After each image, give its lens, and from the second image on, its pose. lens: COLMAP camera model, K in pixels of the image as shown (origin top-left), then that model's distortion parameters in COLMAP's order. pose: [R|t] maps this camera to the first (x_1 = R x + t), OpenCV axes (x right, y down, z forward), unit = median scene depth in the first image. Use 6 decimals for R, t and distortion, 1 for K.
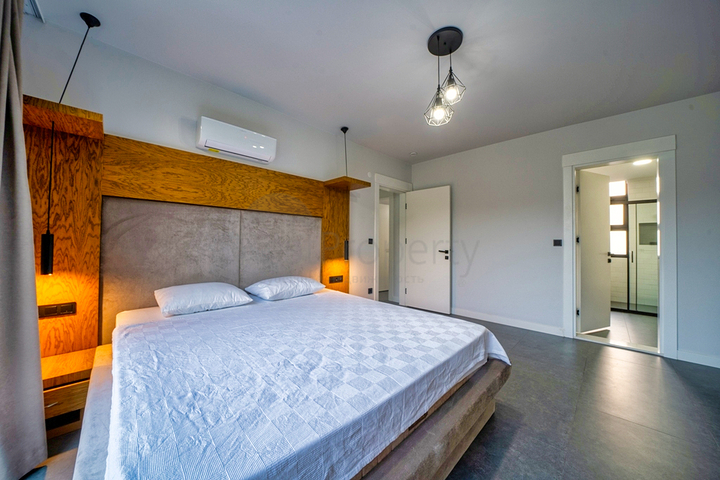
lens RADIAL K [[250.8, 0, 361.9], [0, 250.8, 242.6], [0, 0, 1]] dist [-0.022115, 0.000805]
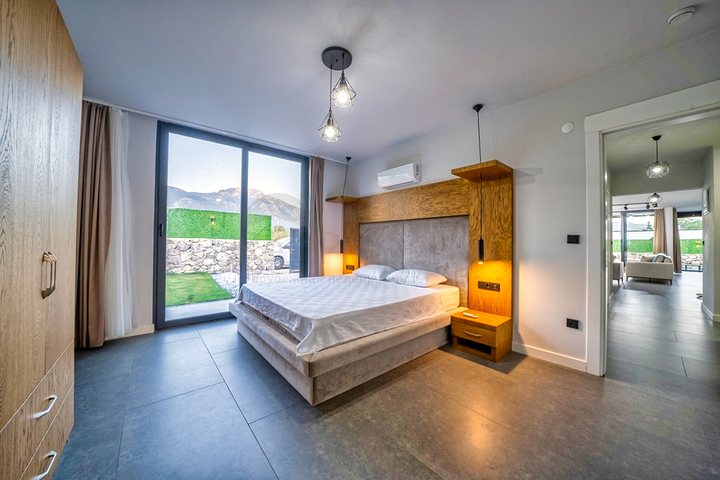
lens RADIAL K [[250.8, 0, 353.5], [0, 250.8, 240.0], [0, 0, 1]] dist [-0.022115, 0.000805]
pose [[-0.094022, -0.007285, -0.995543, 0.900608], [0.007939, 0.999936, -0.008067, -0.003052], [0.995538, -0.008662, -0.093958, 0.736108]]
